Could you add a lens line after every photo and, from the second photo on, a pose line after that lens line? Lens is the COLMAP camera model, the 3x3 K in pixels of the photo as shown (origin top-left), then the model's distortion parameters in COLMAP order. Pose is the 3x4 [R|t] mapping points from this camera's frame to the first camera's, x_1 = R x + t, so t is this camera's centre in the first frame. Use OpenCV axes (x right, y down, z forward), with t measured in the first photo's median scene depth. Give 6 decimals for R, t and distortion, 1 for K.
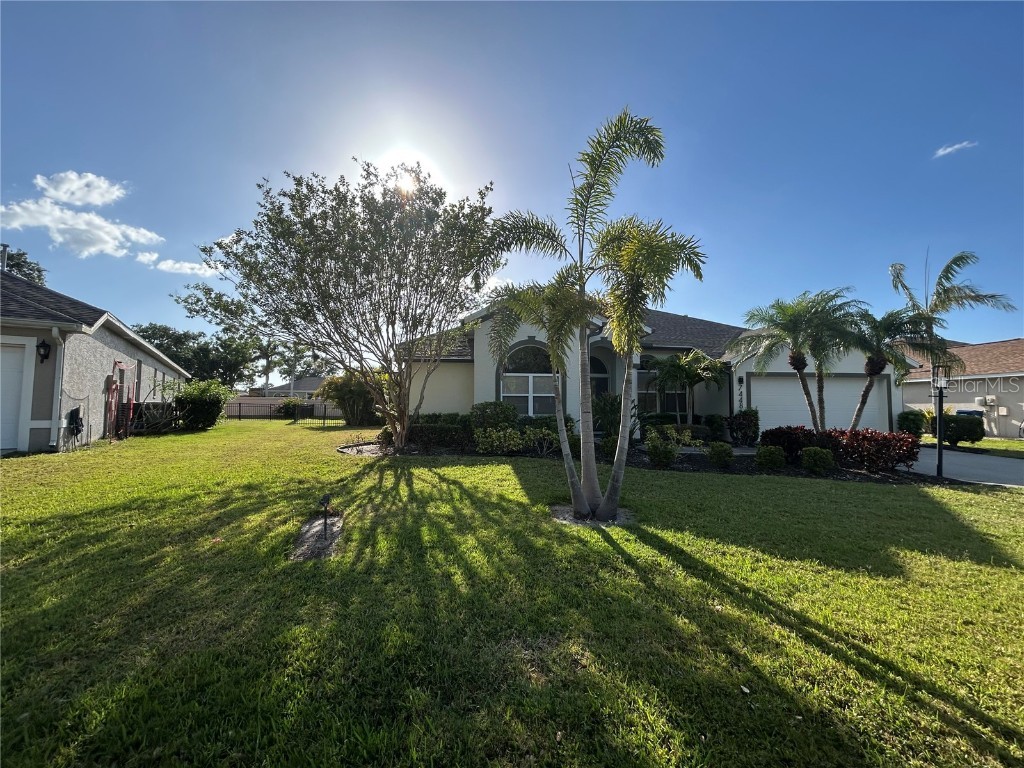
lens RADIAL K [[410.6, 0, 512.0], [0, 410.6, 384.0], [0, 0, 1]] dist [-0.003221, -0.000018]
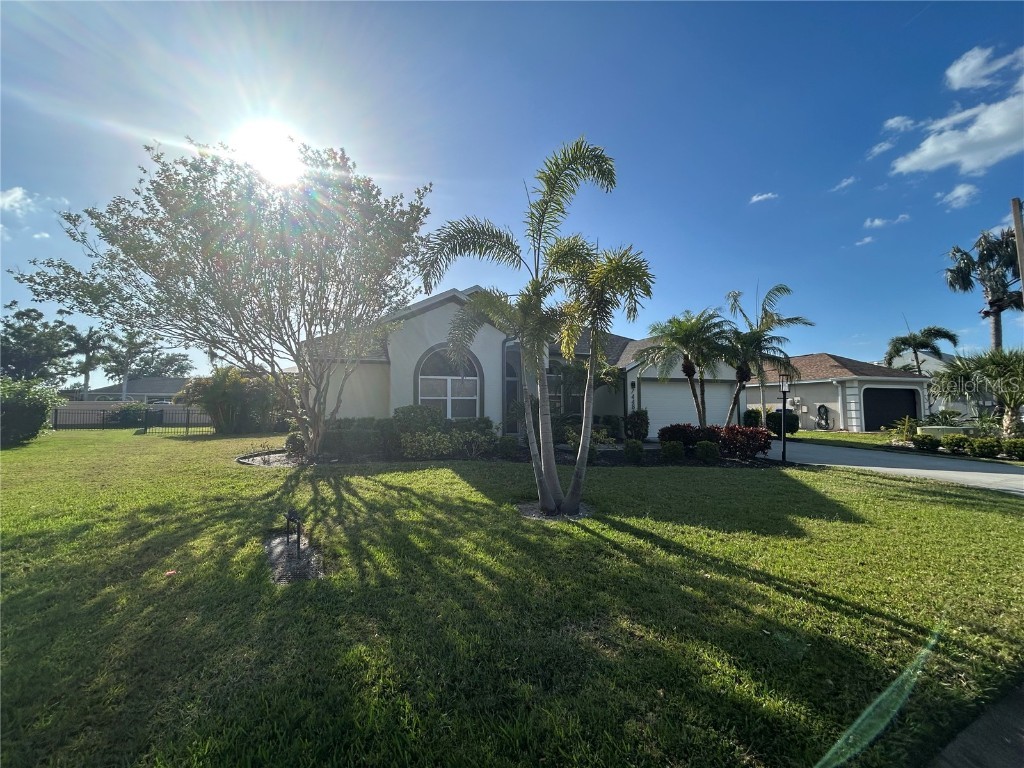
lens RADIAL K [[410.6, 0, 512.0], [0, 410.6, 384.0], [0, 0, 1]] dist [-0.003221, -0.000018]
pose [[0.961567, 0.006571, 0.274492, -0.131994], [-0.004887, 0.999965, -0.006816, -0.001917], [-0.274527, 0.005213, 0.961565, -0.001607]]
